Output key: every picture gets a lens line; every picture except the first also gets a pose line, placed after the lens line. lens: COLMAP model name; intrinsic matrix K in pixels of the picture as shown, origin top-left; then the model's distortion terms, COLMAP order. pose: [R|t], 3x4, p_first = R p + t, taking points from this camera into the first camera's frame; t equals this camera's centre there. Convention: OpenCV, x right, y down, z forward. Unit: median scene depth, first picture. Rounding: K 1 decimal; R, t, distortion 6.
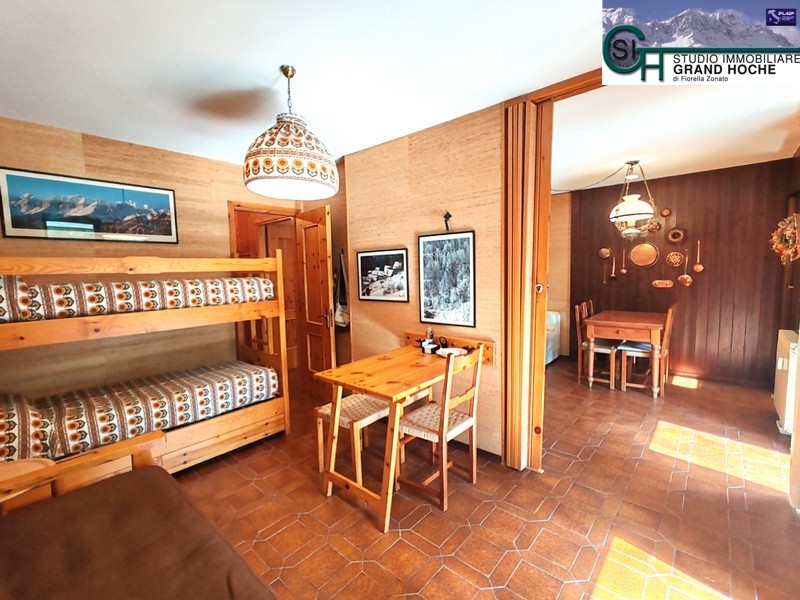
lens RADIAL K [[358.9, 0, 398.1], [0, 358.9, 301.3], [0, 0, 1]] dist [0.005174, 0.000555]
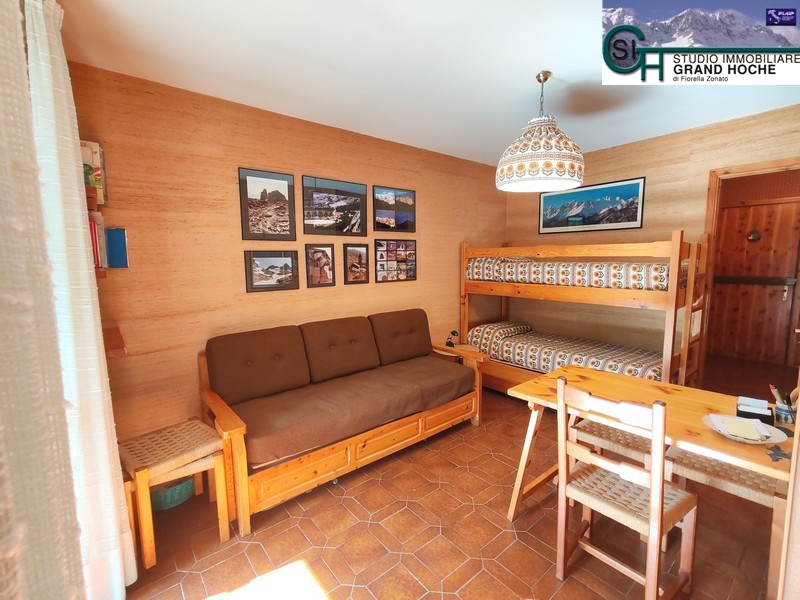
lens RADIAL K [[358.9, 0, 398.1], [0, 358.9, 301.3], [0, 0, 1]] dist [0.005174, 0.000555]
pose [[-0.150747, 0.143793, -0.978059, 0.611587], [-0.073944, 0.984953, 0.156204, -0.067673], [0.985803, 0.095869, -0.137846, 0.511474]]
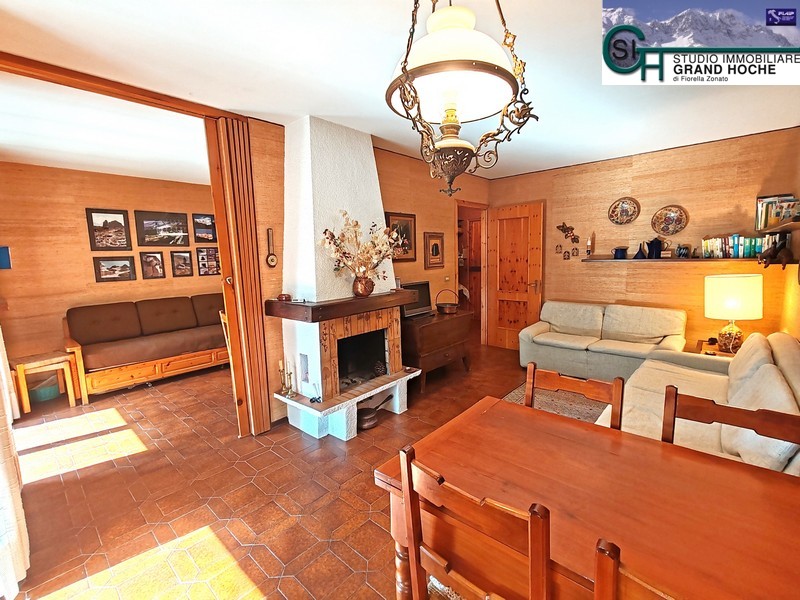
lens RADIAL K [[358.9, 0, 398.1], [0, 358.9, 301.3], [0, 0, 1]] dist [0.005174, 0.000555]
pose [[-0.008320, 0.149983, -0.988654, 1.308977], [-0.059973, 0.986833, 0.150211, -0.148152], [0.998165, 0.060543, 0.000785, 1.312980]]
